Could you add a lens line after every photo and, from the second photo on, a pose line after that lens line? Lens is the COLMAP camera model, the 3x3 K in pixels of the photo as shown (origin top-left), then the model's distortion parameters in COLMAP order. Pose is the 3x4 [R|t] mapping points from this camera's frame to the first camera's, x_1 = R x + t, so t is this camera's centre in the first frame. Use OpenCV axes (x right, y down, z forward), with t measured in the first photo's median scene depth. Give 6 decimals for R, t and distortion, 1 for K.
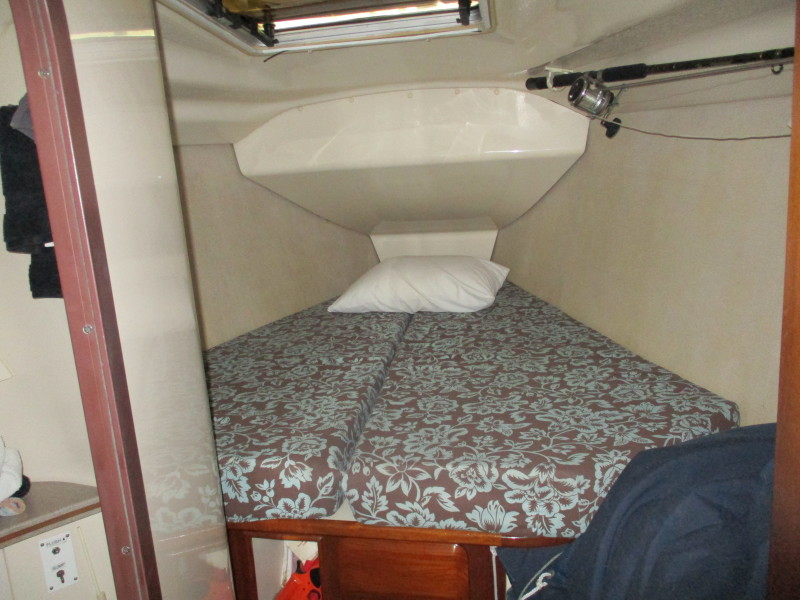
lens RADIAL K [[678.7, 0, 404.3], [0, 678.7, 294.6], [0, 0, 1]] dist [-0.013923, -0.000689]
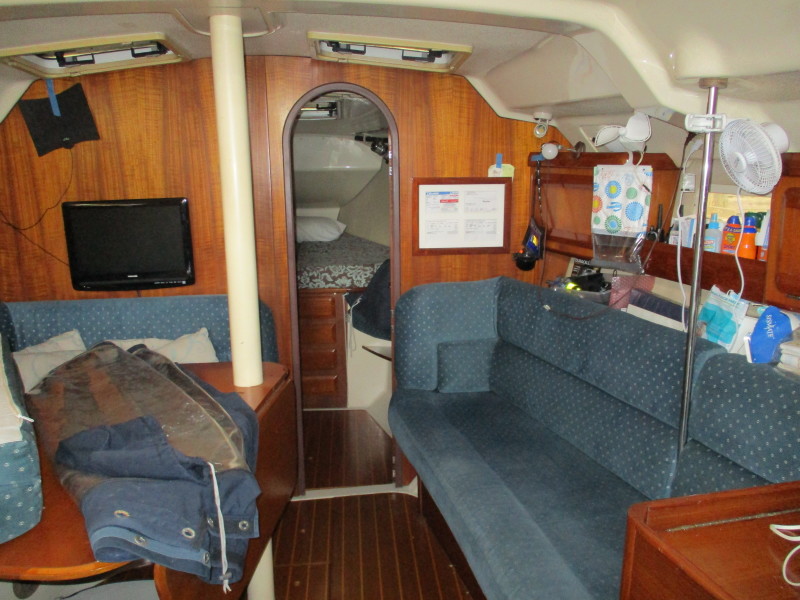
lens RADIAL K [[678.7, 0, 404.3], [0, 678.7, 294.6], [0, 0, 1]] dist [-0.013923, -0.000689]
pose [[0.969775, 0.002078, 0.243990, -0.177953], [0.002839, 0.999800, -0.019801, 0.216791], [-0.243983, 0.019895, 0.969576, -1.036915]]
